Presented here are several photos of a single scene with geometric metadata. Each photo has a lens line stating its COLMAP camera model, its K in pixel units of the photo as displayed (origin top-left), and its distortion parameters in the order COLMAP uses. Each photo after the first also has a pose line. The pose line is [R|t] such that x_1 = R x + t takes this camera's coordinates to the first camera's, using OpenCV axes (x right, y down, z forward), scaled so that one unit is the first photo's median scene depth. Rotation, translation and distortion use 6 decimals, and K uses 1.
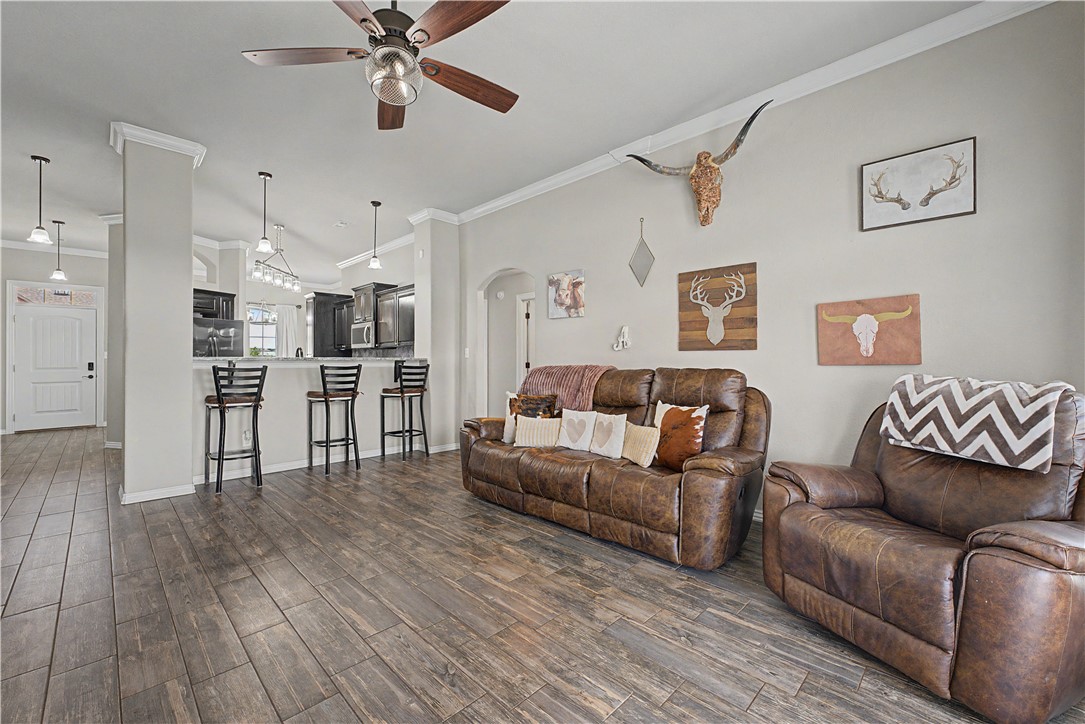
lens RADIAL K [[438.6, 0, 542.3], [0, 438.6, 358.1], [0, 0, 1]] dist [-0.002086, -0.000192]
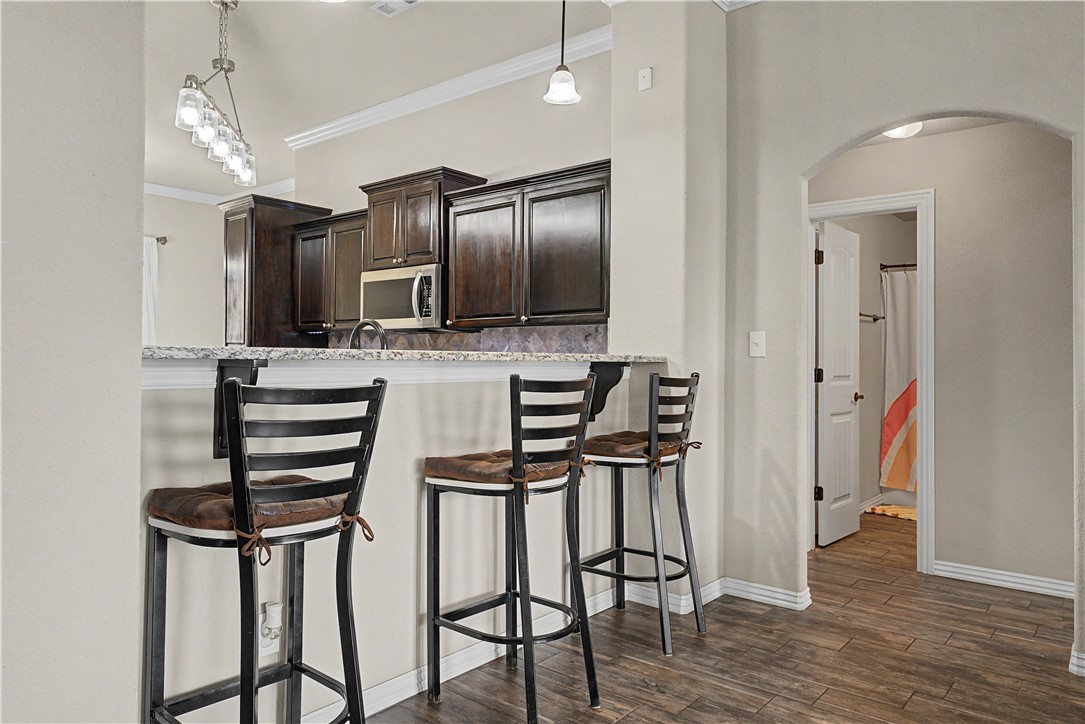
lens RADIAL K [[717.0, 0, 542.2], [0, 717.0, 355.2], [0, 0, 1]] dist [0.000153, -0.000725]
pose [[0.996044, 0.011033, 0.088169, -0.691907], [-0.011110, 0.999938, 0.000385, 0.000030], [-0.088159, -0.001363, 0.996105, 0.657595]]
